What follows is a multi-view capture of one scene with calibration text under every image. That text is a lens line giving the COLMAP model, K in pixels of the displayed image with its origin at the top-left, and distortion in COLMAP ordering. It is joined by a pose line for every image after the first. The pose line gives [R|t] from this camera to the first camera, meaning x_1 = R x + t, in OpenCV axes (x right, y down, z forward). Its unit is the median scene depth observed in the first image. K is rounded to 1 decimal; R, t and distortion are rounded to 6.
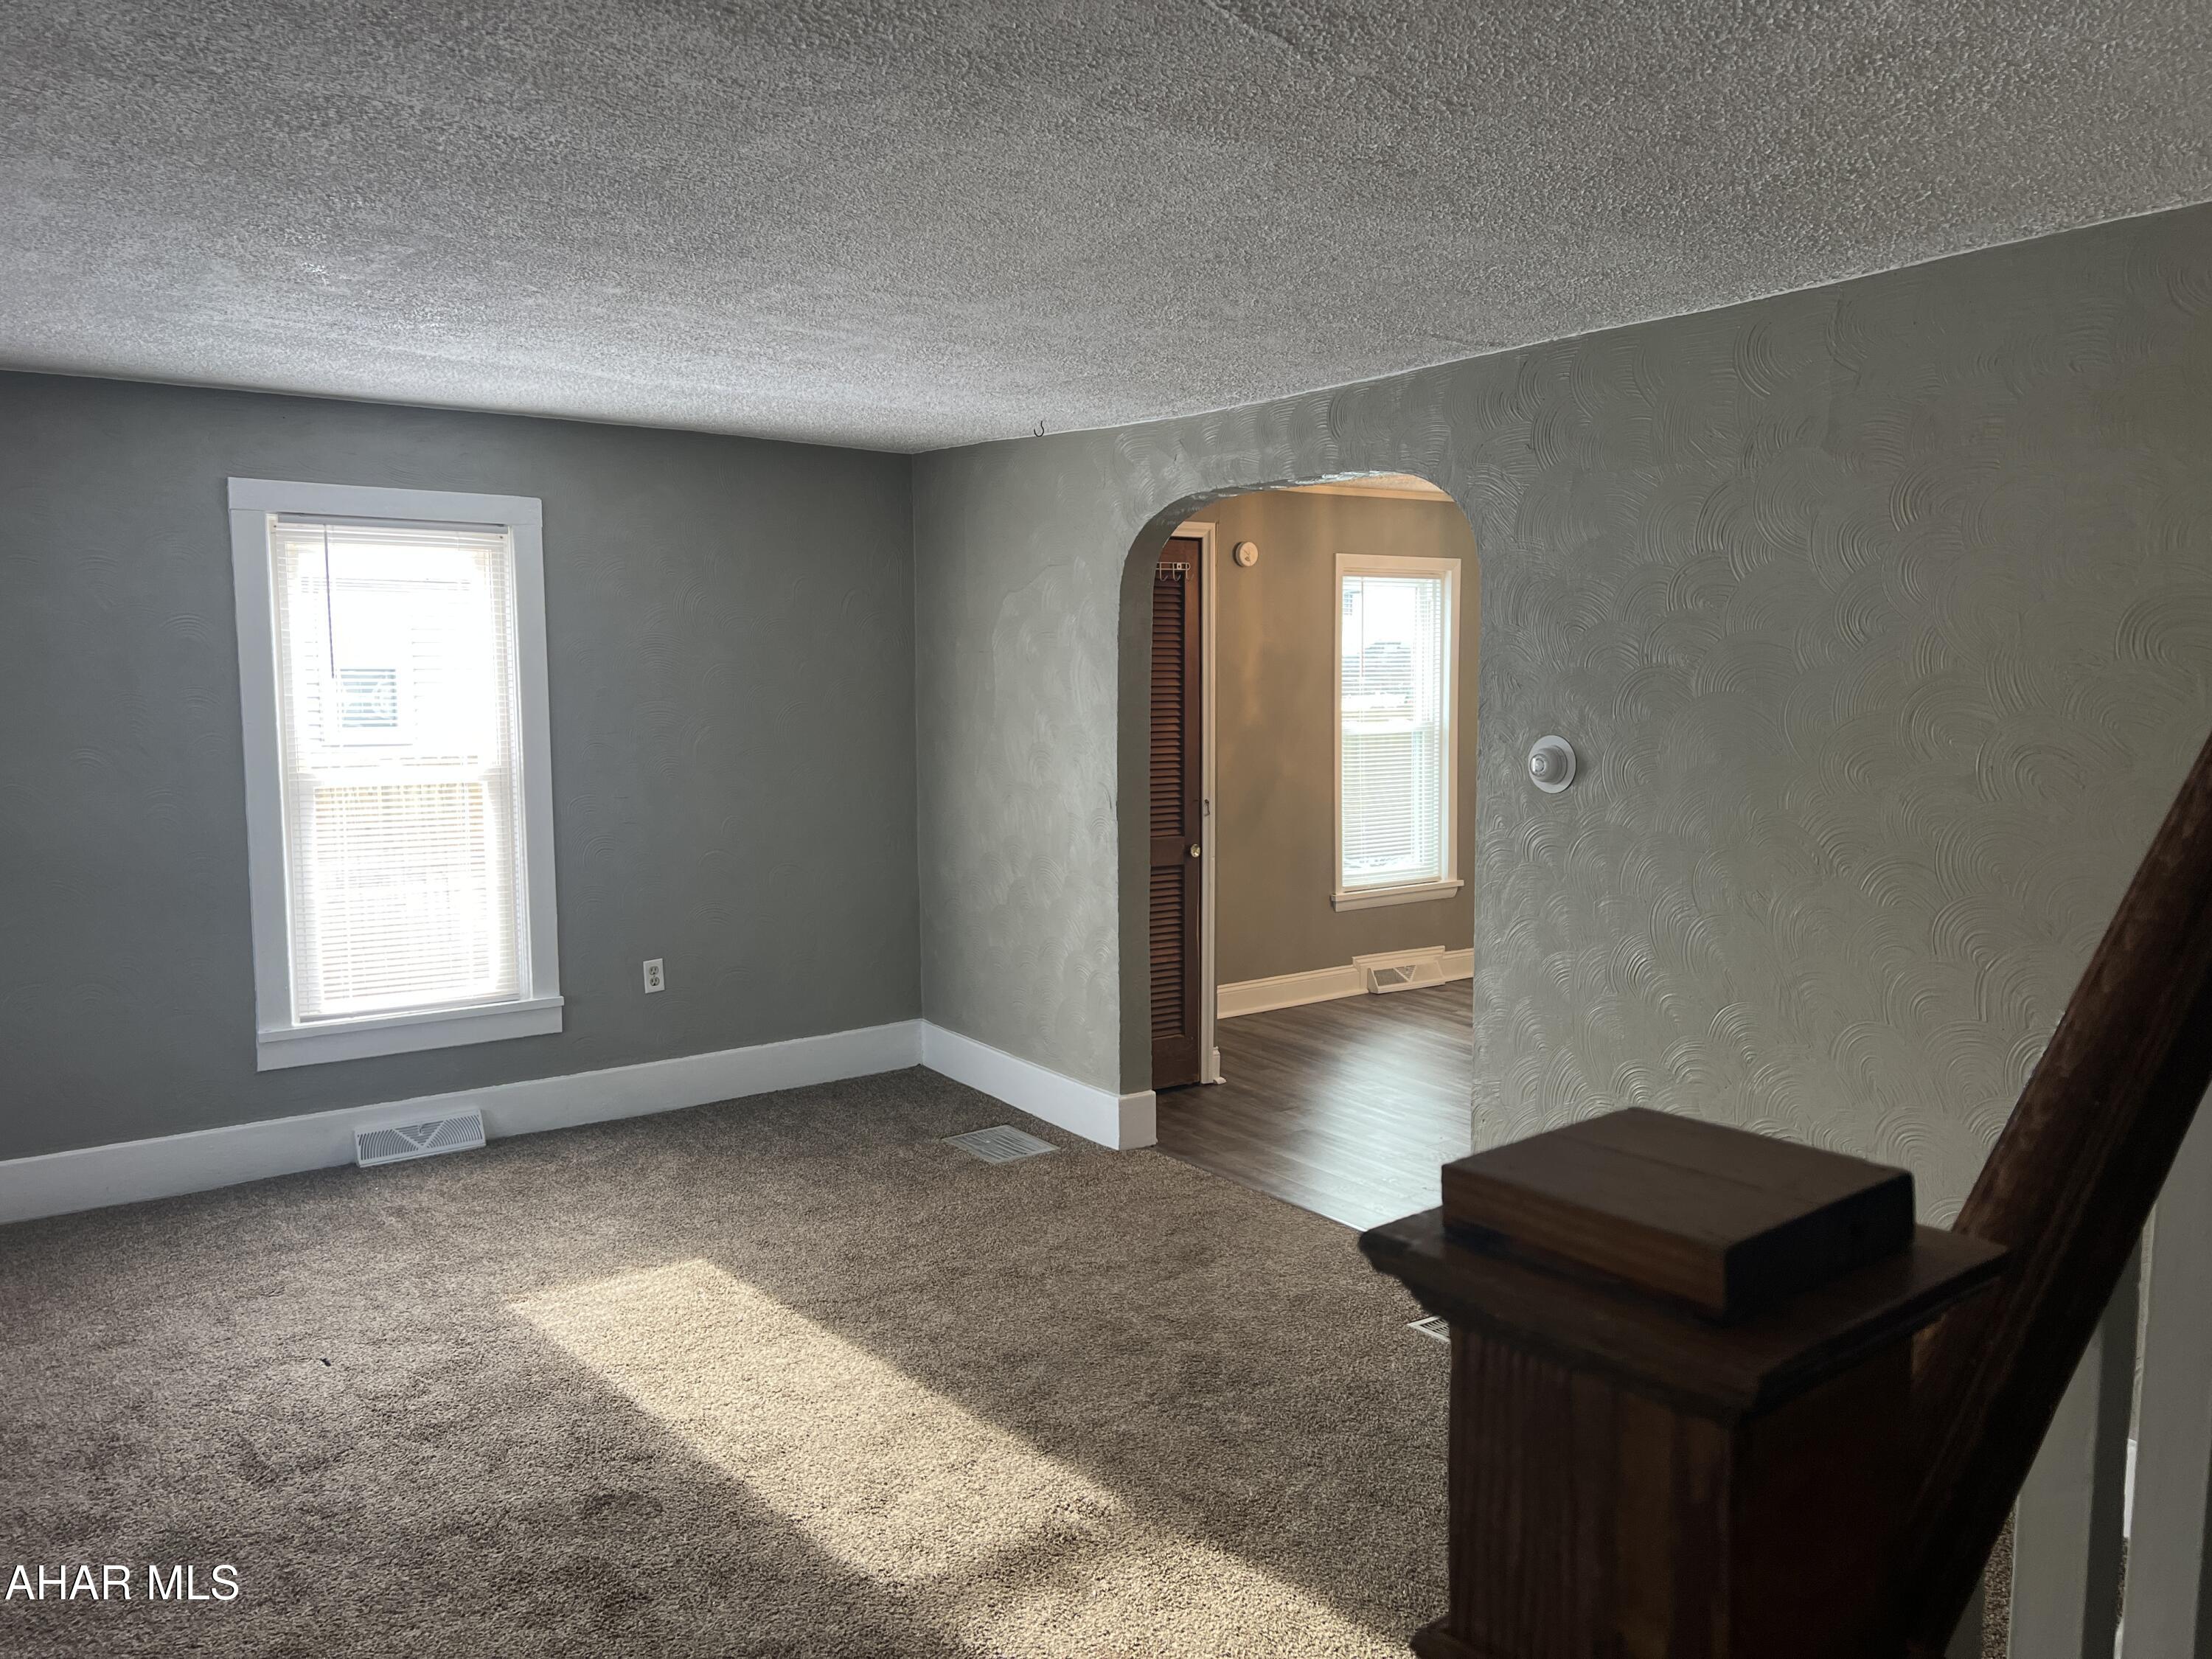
lens RADIAL K [[1659.4, 0, 1106.0], [0, 1659.4, 829.5], [0, 0, 1]] dist [0.102230, 0.000768]
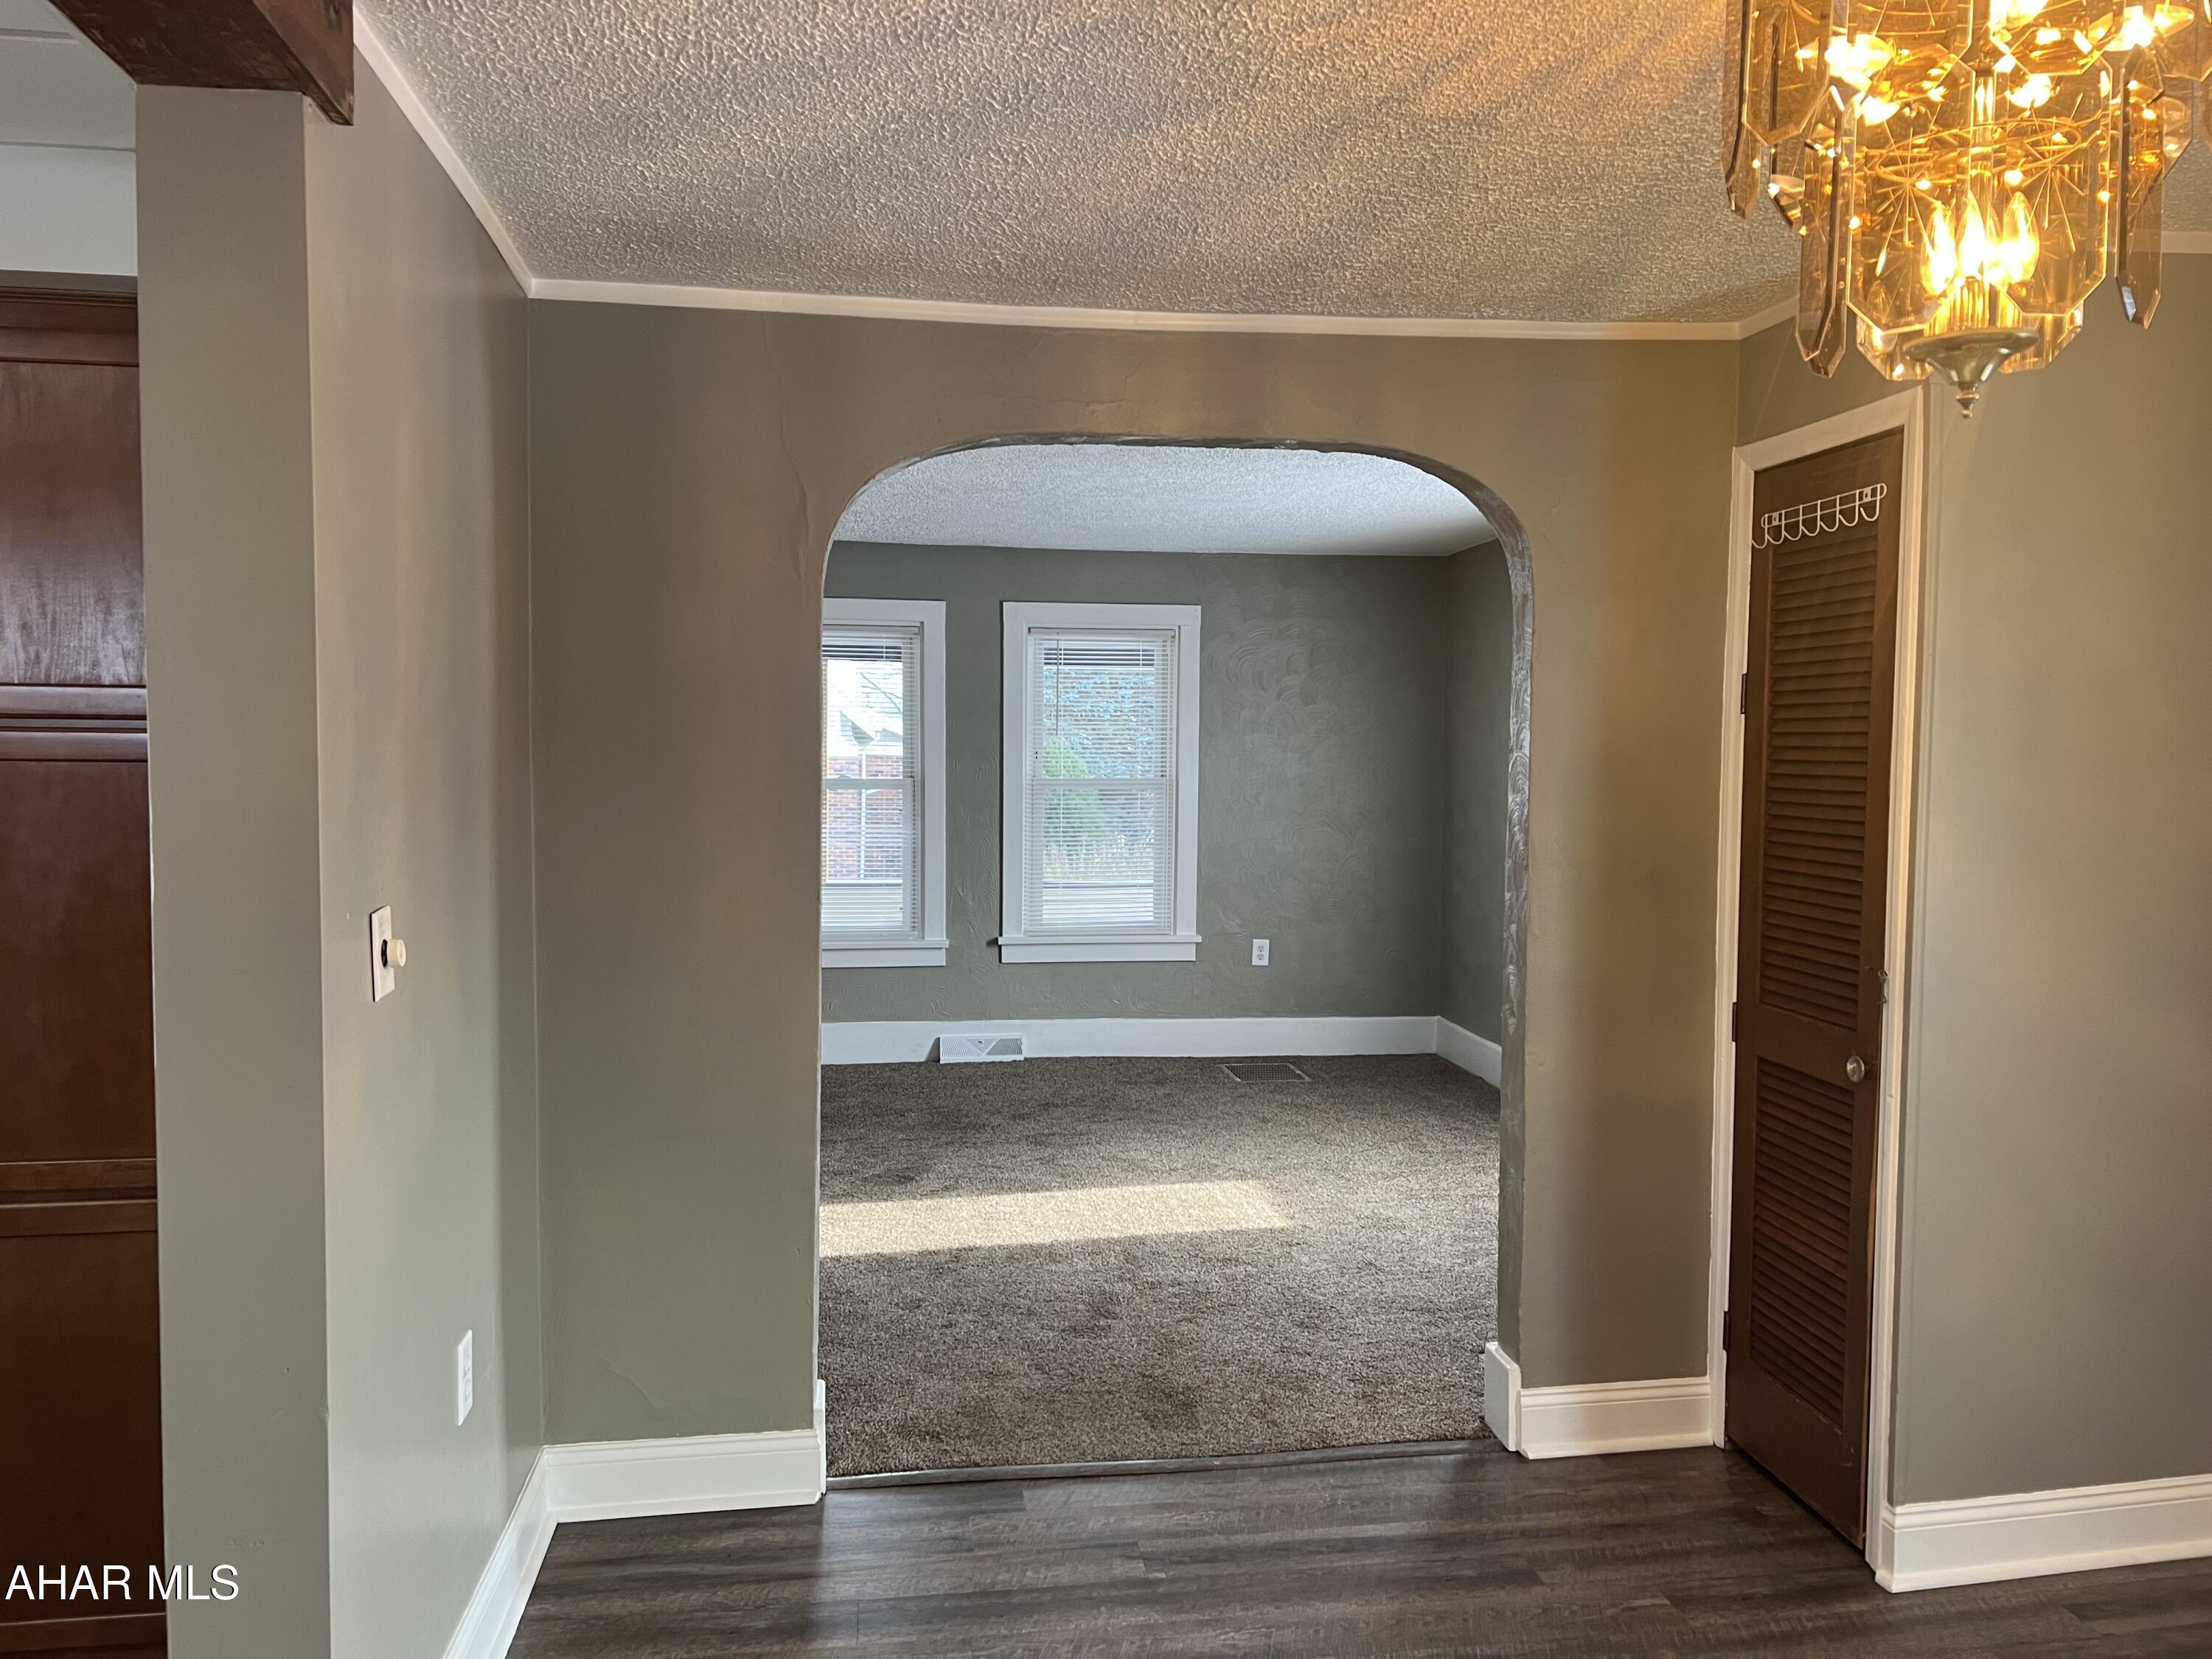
lens RADIAL K [[1659.4, 0, 1106.0], [0, 1659.4, 829.5], [0, 0, 1]] dist [0.102230, 0.000768]
pose [[-0.478291, 0.054208, -0.876527, 0.799206], [-0.077010, 0.991659, 0.103350, -0.110804], [0.874819, 0.116932, -0.470127, 1.449782]]
